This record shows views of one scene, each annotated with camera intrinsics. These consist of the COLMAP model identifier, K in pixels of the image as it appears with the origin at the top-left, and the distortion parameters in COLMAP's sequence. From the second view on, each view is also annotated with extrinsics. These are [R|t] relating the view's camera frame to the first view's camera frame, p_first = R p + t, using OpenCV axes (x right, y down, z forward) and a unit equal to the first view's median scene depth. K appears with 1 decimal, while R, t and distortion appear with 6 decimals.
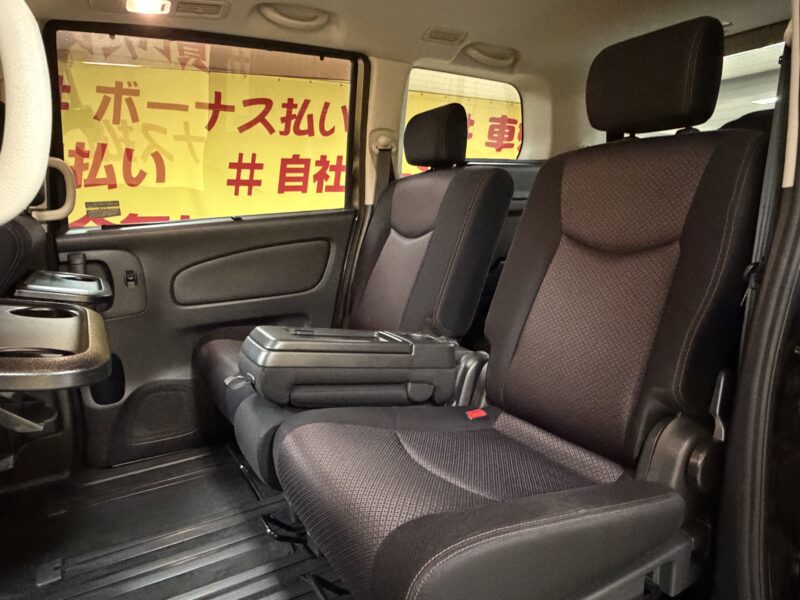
lens RADIAL K [[550.6, 0, 400.0], [0, 550.6, 300.0], [0, 0, 1]] dist [-0.010311, 0.000287]
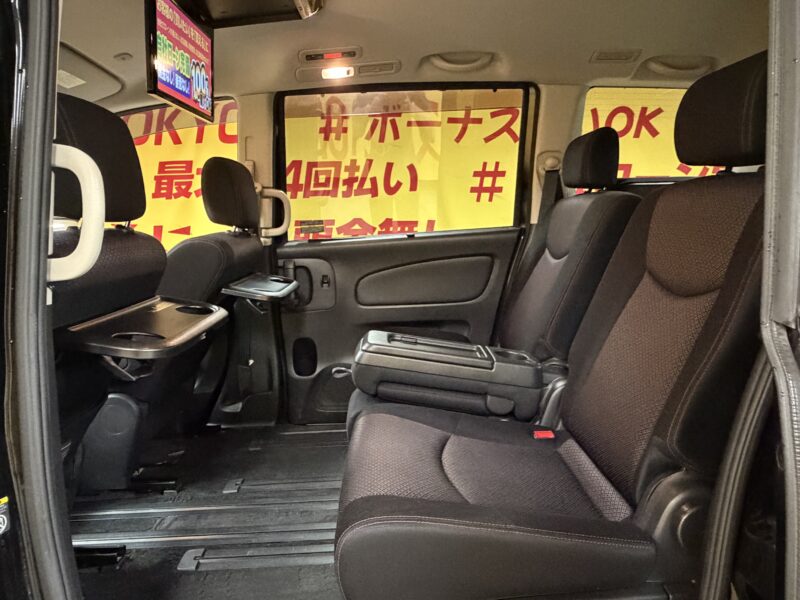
lens RADIAL K [[550.6, 0, 400.0], [0, 550.6, 300.0], [0, 0, 1]] dist [-0.010311, 0.000287]
pose [[0.880238, 0.080100, -0.467724, 0.098385], [-0.077967, 0.996668, 0.023952, -0.014722], [0.468084, 0.015384, 0.883550, -0.019728]]
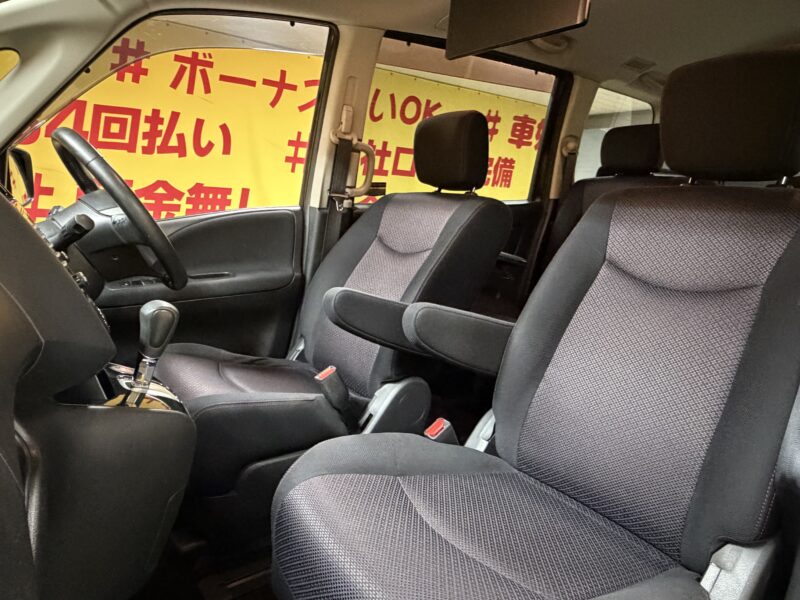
lens RADIAL K [[546.1, 0, 400.0], [0, 546.1, 300.0], [0, 0, 1]] dist [-0.005196, -0.003194]
pose [[0.992893, 0.052021, 0.107044, -0.221536], [-0.055186, 0.998116, 0.026819, 0.013518], [-0.105447, -0.032536, 0.993893, -0.062437]]
